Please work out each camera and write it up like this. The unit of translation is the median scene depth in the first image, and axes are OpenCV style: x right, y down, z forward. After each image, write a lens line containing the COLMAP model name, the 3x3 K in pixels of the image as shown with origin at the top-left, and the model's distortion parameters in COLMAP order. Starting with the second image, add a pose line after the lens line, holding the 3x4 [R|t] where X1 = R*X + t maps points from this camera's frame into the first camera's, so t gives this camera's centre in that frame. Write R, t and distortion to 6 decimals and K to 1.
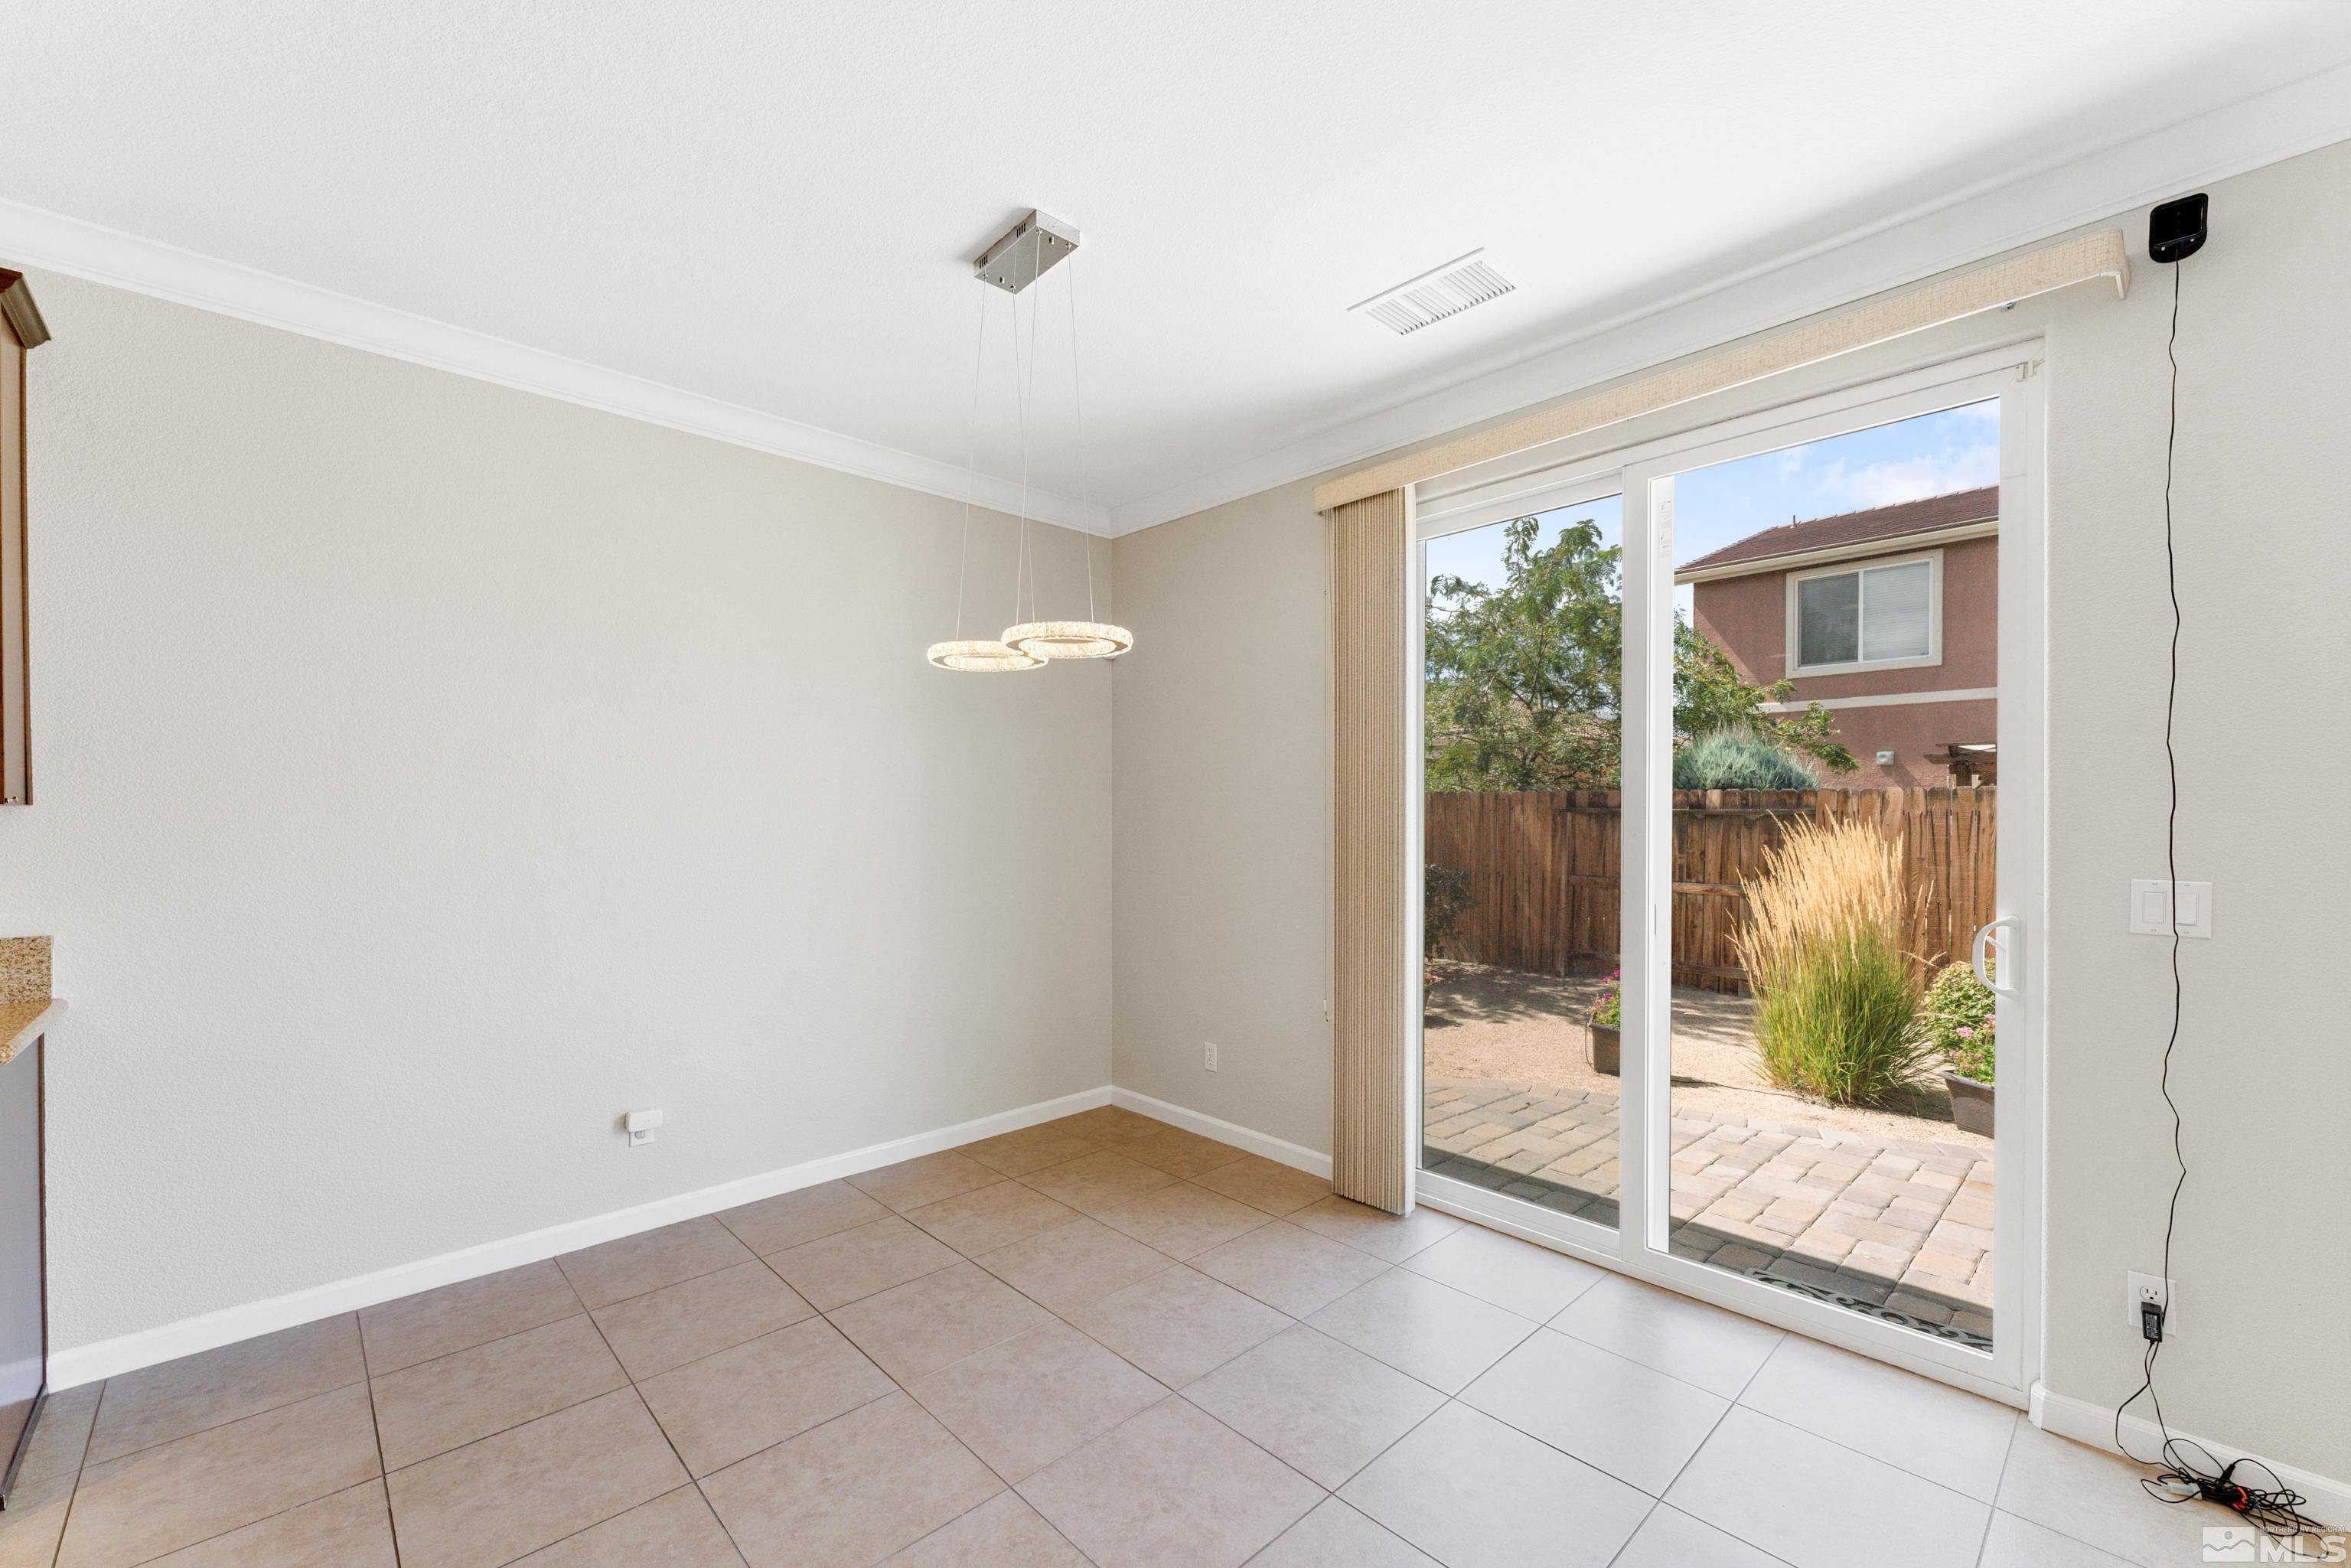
lens RADIAL K [[945.2, 0, 1208.7], [0, 945.2, 824.1], [0, 0, 1]] dist [0.001518, -0.000837]
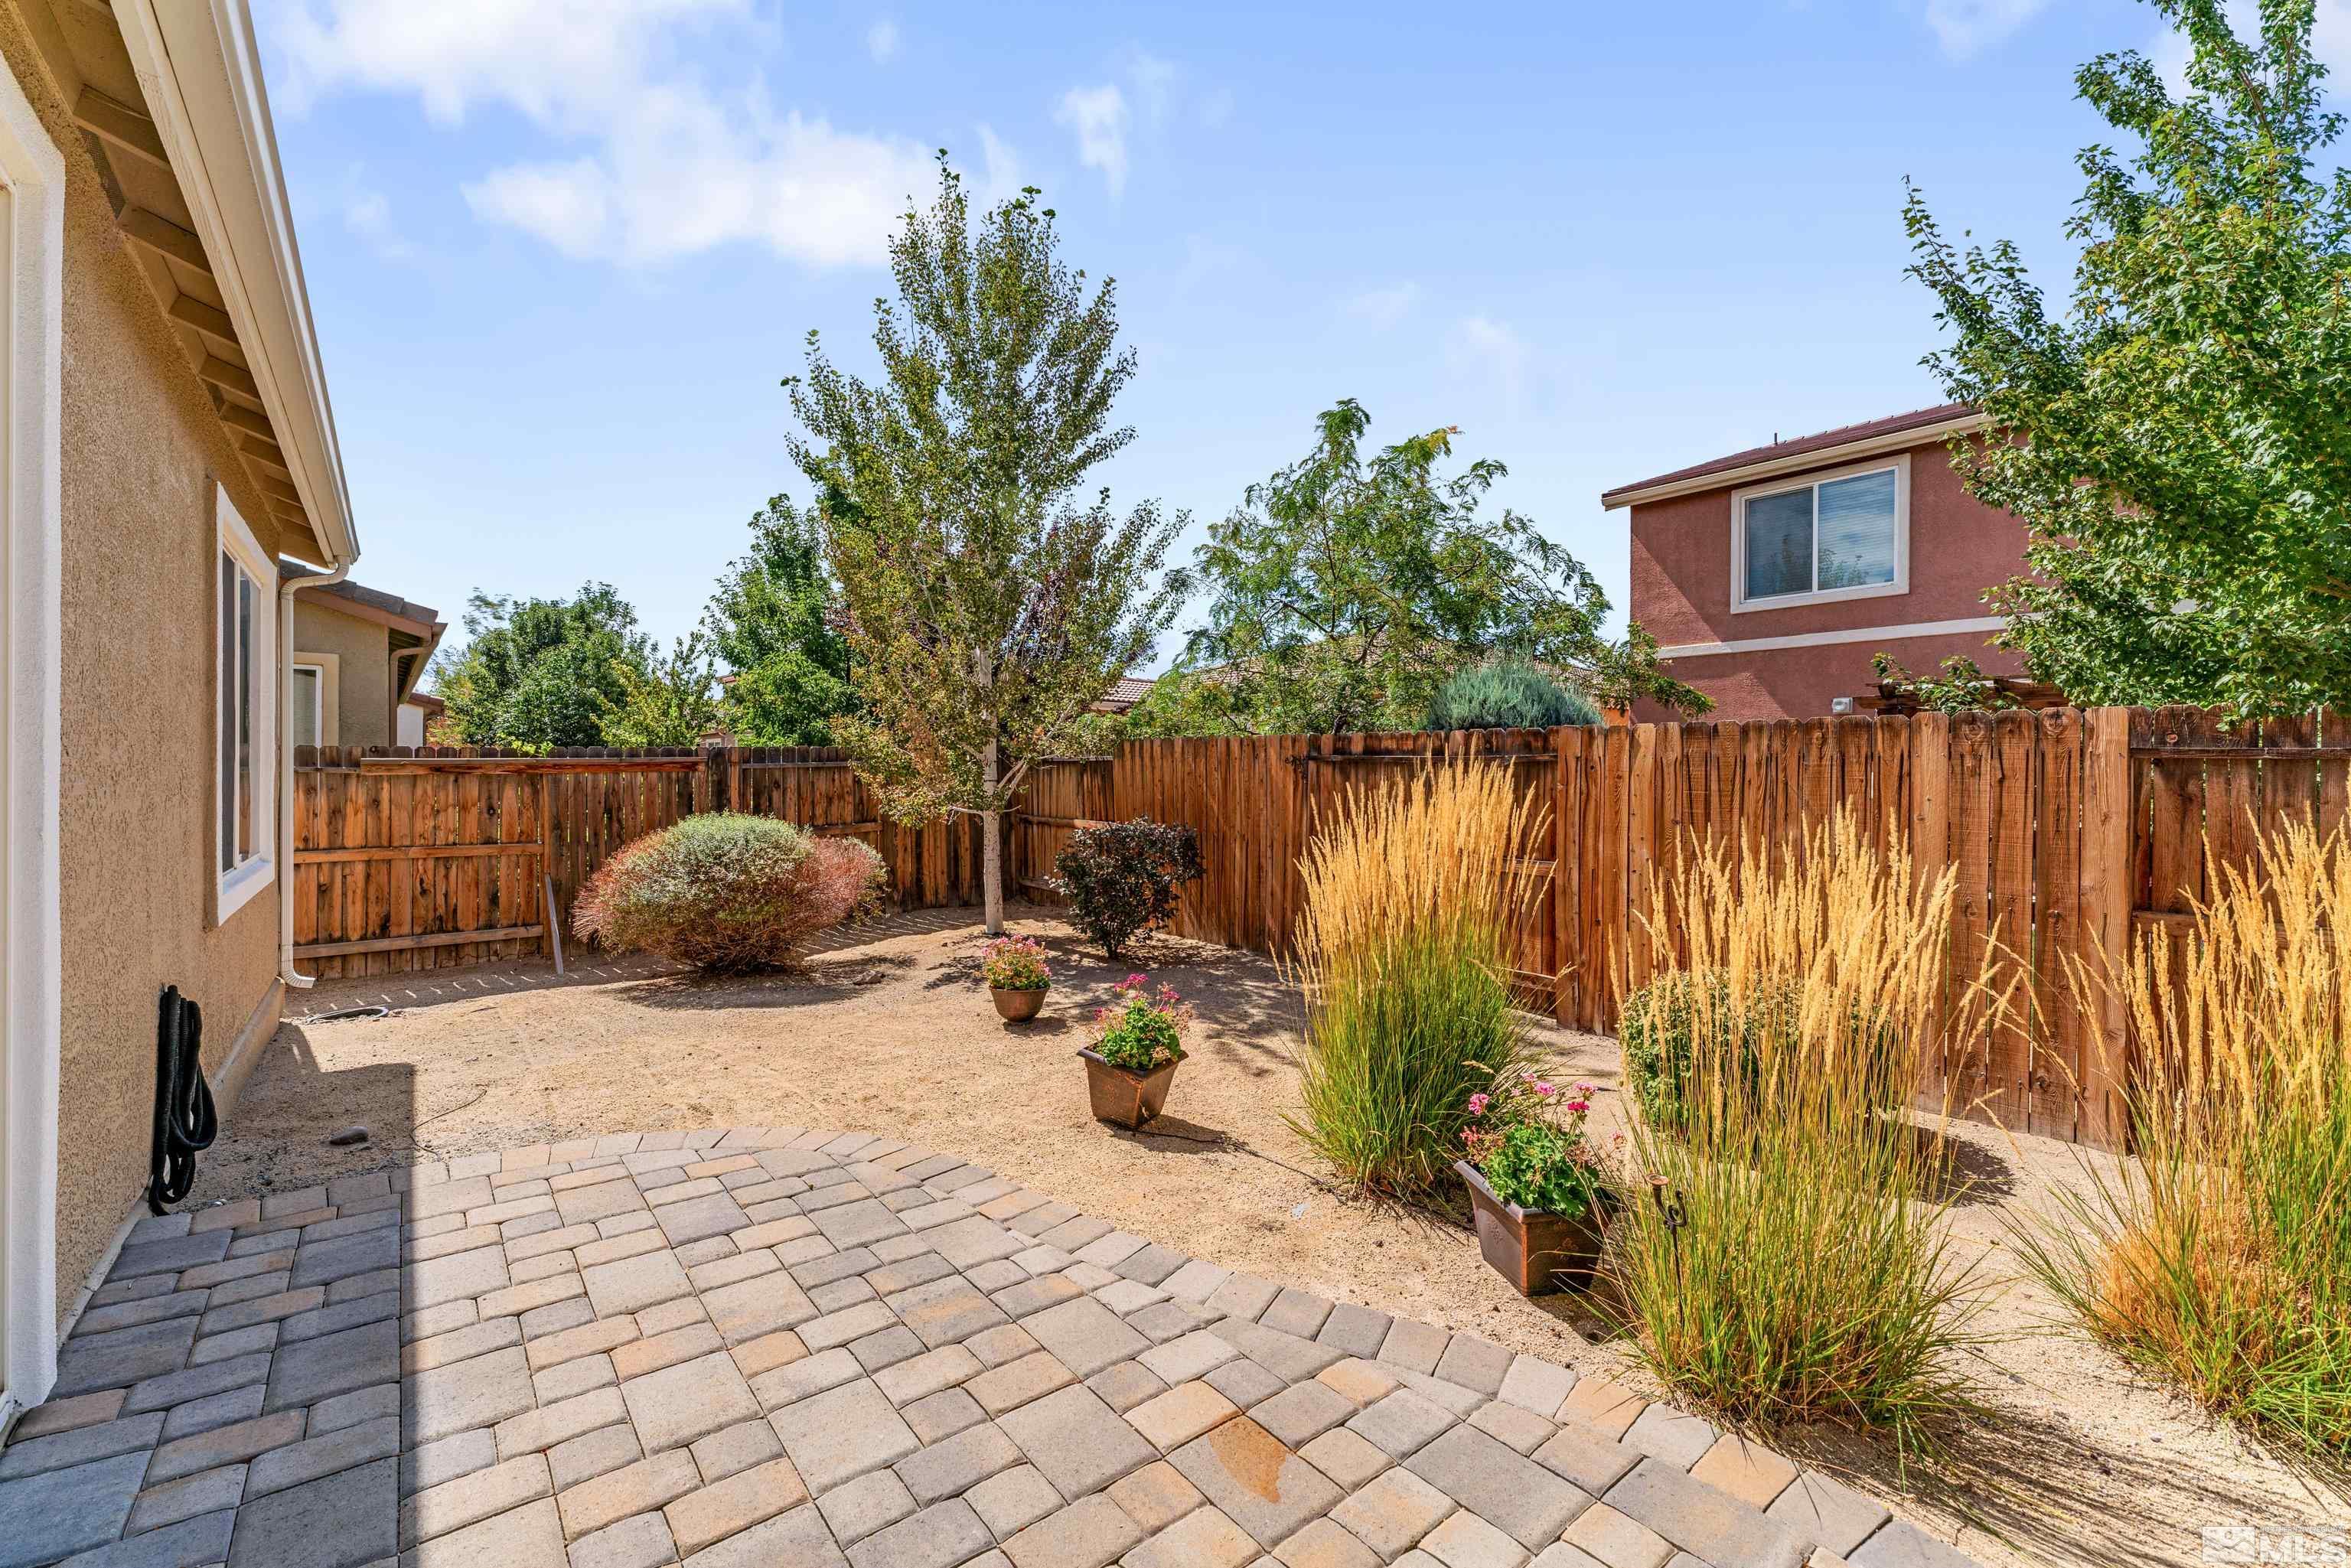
lens RADIAL K [[945.2, 0, 1178.3], [0, 945.2, 780.3], [0, 0, 1]] dist [0.001518, -0.000837]
pose [[0.996558, 0.007153, -0.082595, 0.333288], [-0.007511, 0.999964, -0.004022, 0.008103], [0.082563, 0.004629, 0.996575, 0.191338]]
